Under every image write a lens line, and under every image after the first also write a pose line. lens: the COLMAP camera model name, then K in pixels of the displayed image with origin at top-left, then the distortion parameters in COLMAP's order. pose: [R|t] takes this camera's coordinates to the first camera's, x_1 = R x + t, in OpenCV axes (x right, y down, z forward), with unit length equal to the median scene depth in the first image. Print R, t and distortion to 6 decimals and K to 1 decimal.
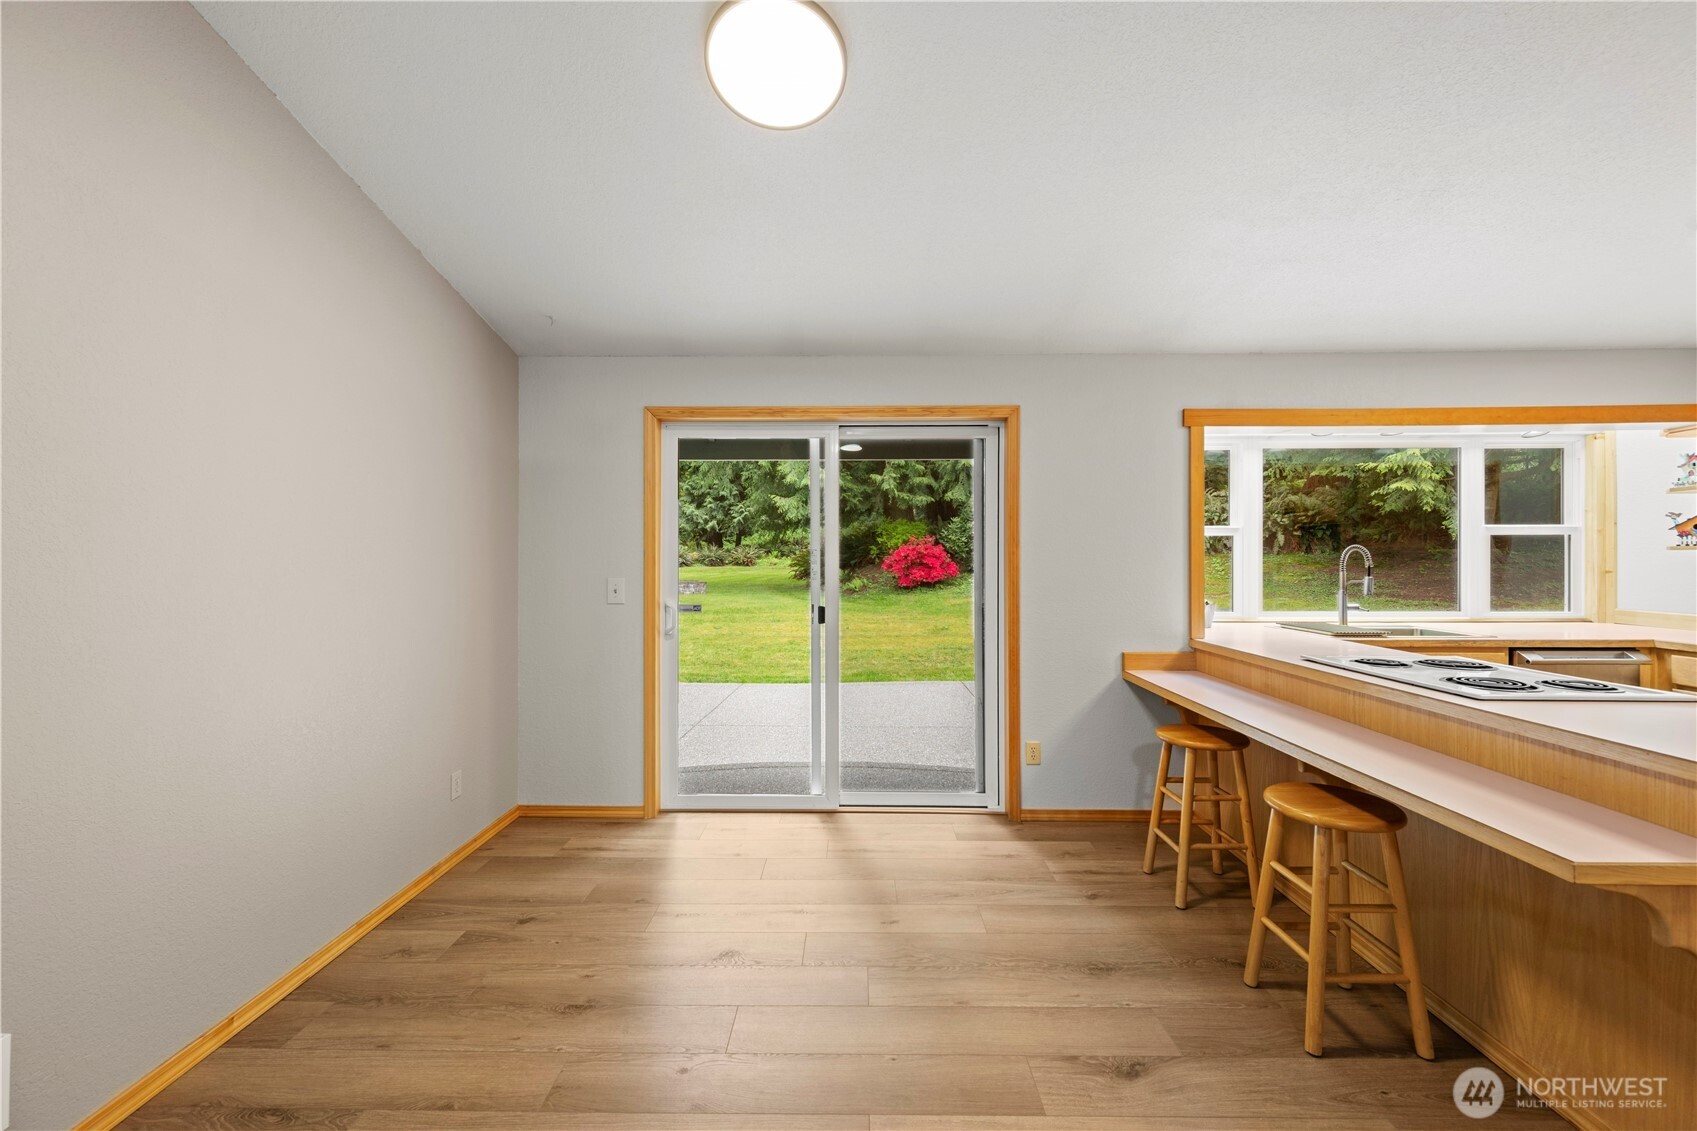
lens RADIAL K [[670.0, 0, 850.4], [0, 670.0, 559.4], [0, 0, 1]] dist [0.000368, 0.000559]
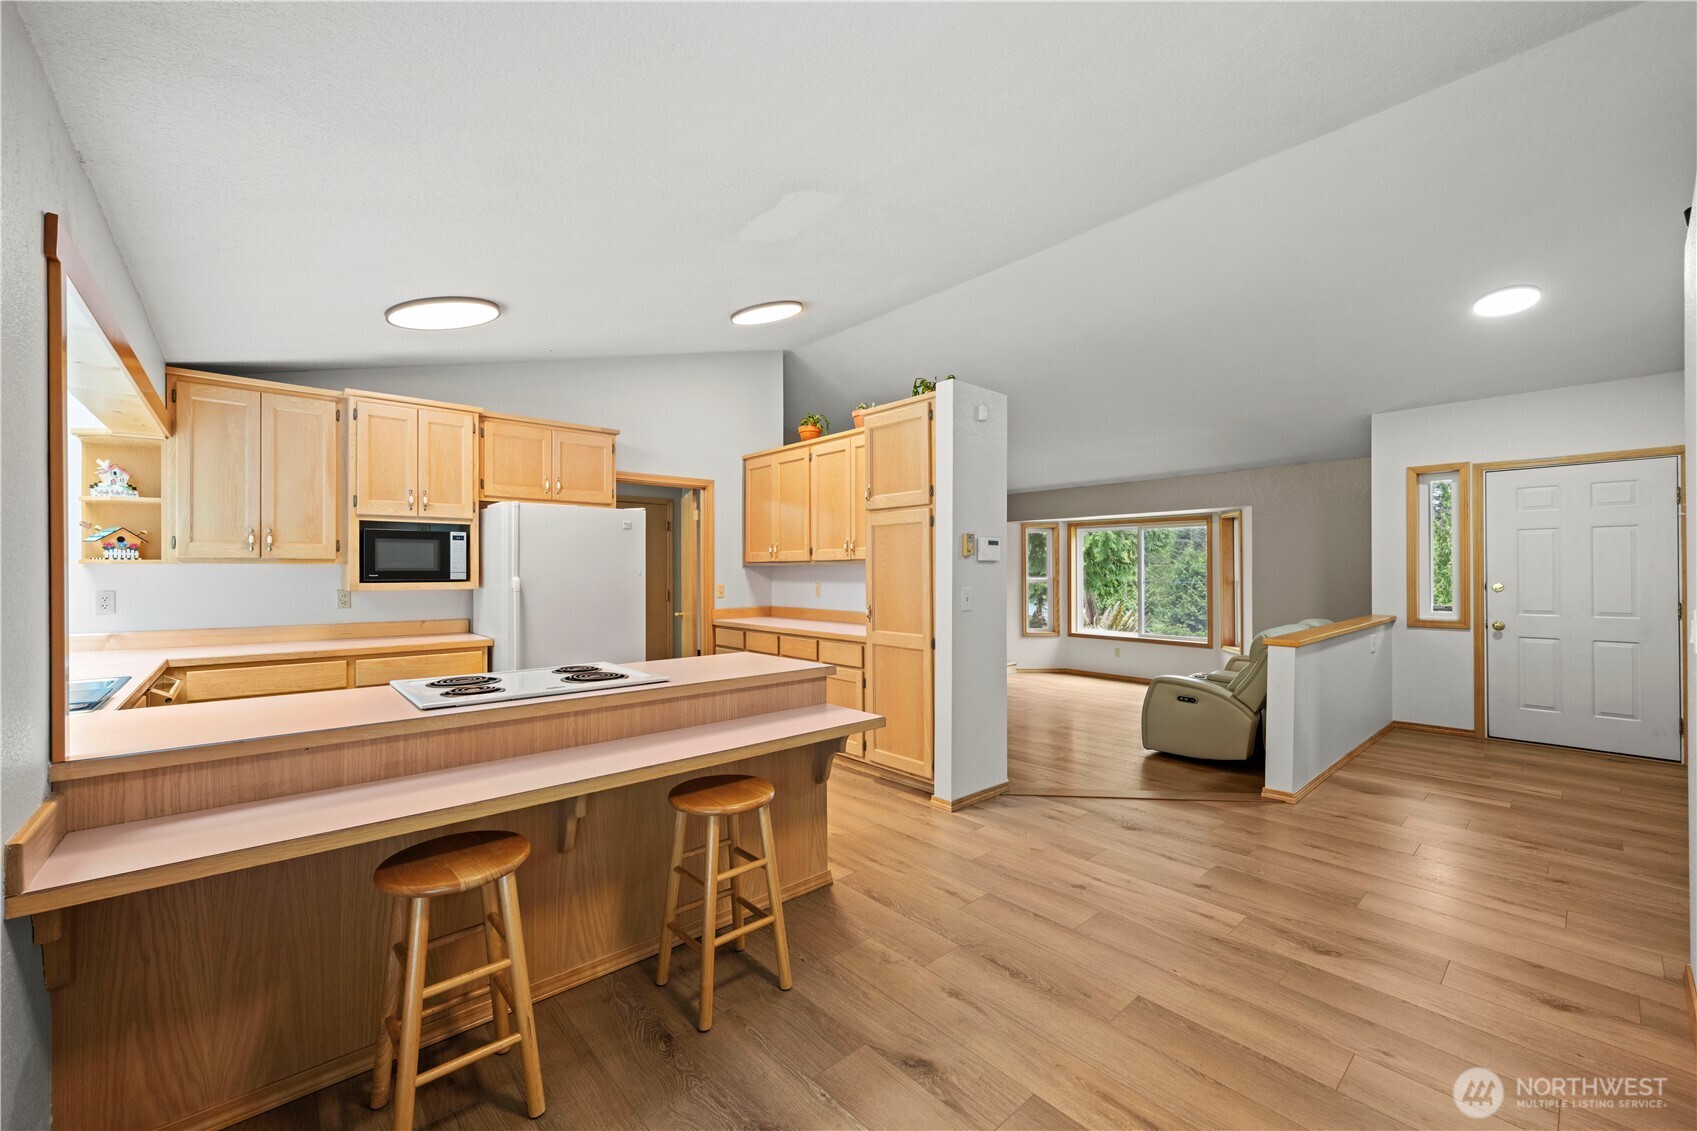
lens RADIAL K [[670.0, 0, 853.3], [0, 670.0, 567.9], [0, 0, 1]] dist [0.000368, 0.000559]
pose [[-0.678481, 0.006676, 0.734588, -0.130346], [0.003643, 0.999977, -0.005723, 0.000627], [-0.734609, -0.001207, -0.678489, 0.840968]]
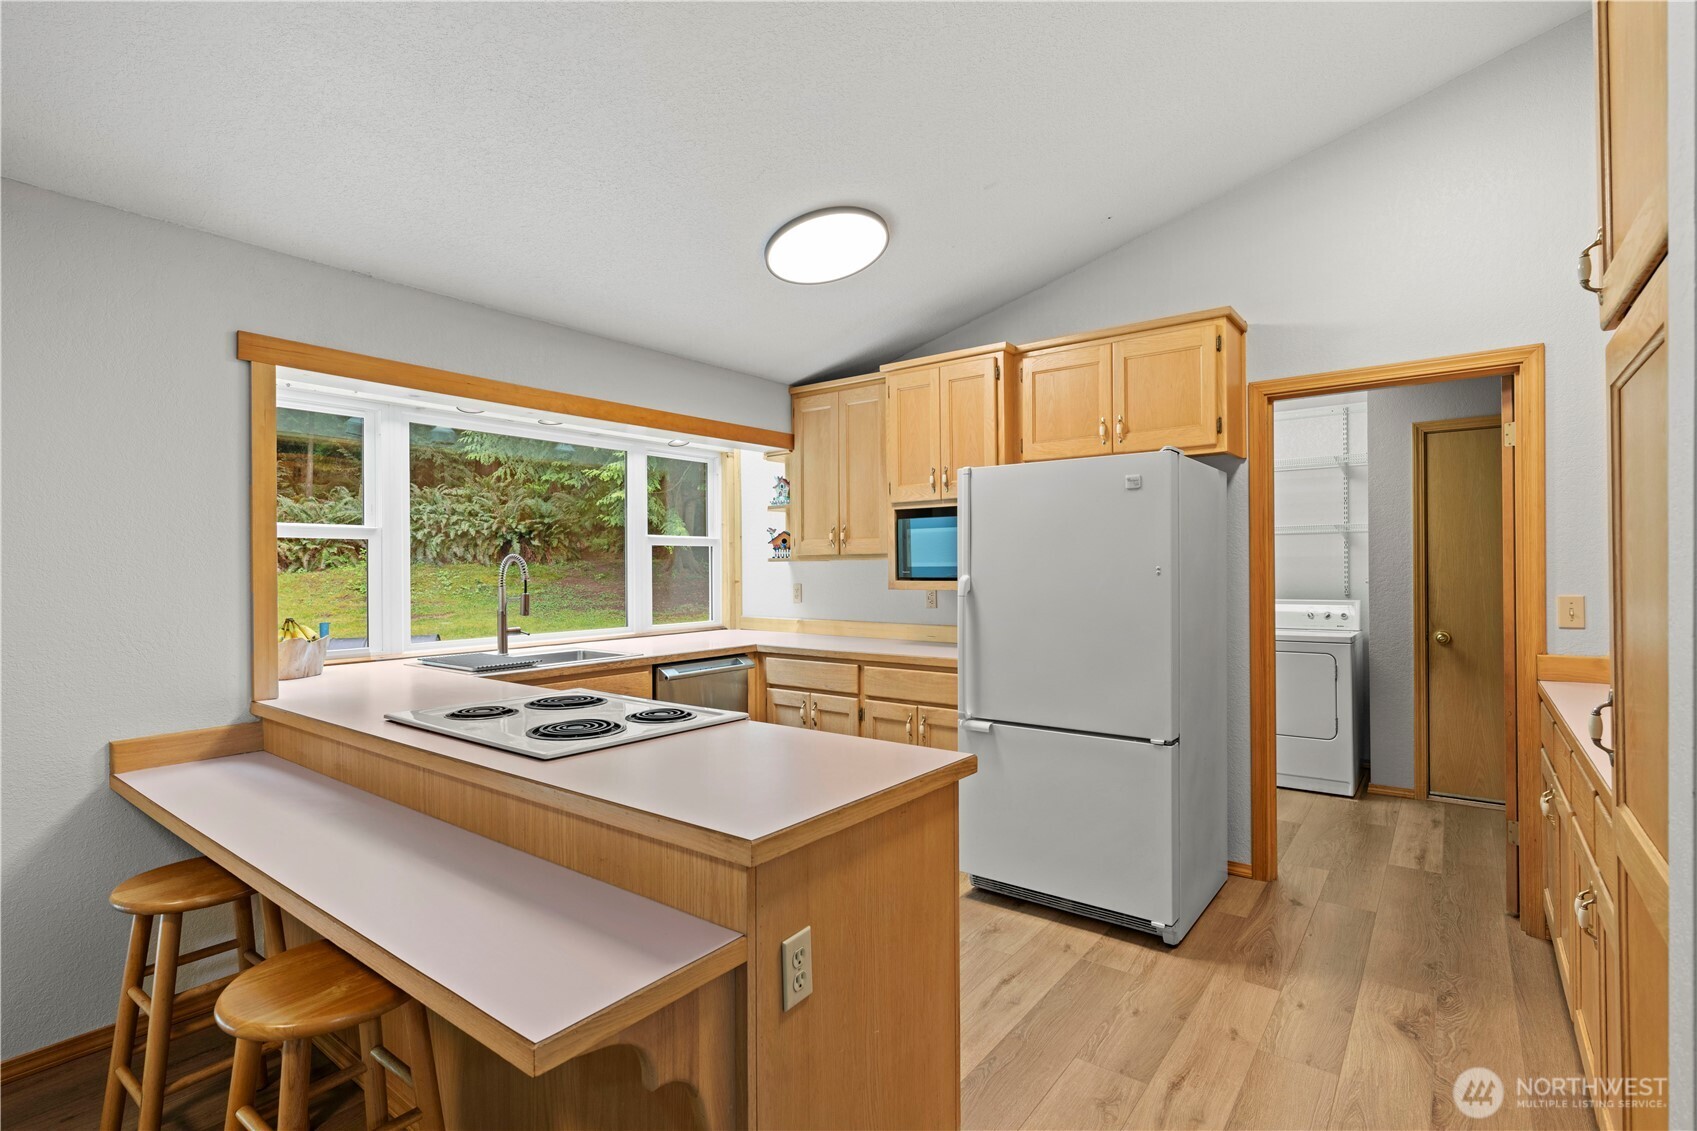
lens RADIAL K [[805.2, 0, 846.2], [0, 805.2, 568.3], [0, 0, 1]] dist [0.005265, 0.000655]
pose [[0.593989, -0.003570, 0.804465, 0.217604], [0.006721, 0.999977, -0.000526, -0.001328], [-0.804445, 0.005719, 0.593999, 0.101855]]
